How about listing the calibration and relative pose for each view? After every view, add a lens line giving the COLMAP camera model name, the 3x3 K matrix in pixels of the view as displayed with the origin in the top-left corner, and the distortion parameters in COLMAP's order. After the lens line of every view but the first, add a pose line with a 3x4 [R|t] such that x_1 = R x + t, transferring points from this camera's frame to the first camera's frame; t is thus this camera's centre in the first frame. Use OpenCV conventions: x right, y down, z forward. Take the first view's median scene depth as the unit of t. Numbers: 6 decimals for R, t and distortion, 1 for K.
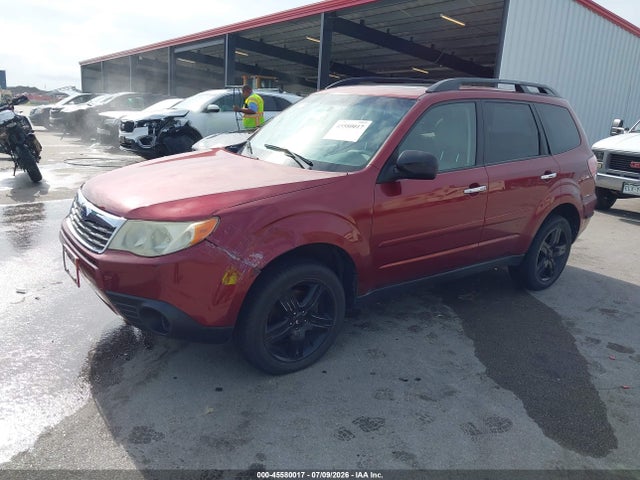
lens RADIAL K [[492.7, 0, 320.0], [0, 492.7, 240.0], [0, 0, 1]] dist [-0.004047, -0.002065]
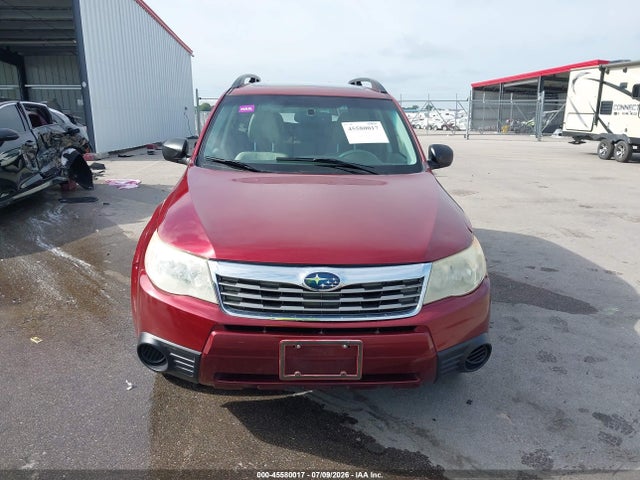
lens RADIAL K [[497.6, 0, 303.5], [0, 497.6, 240.4], [0, 0, 1]] dist [0.011494, 0.005741]
pose [[0.582730, -0.262754, 0.769016, -0.939819], [0.233449, 0.960527, 0.151291, -0.211172], [-0.778413, 0.091364, 0.621068, 0.512524]]
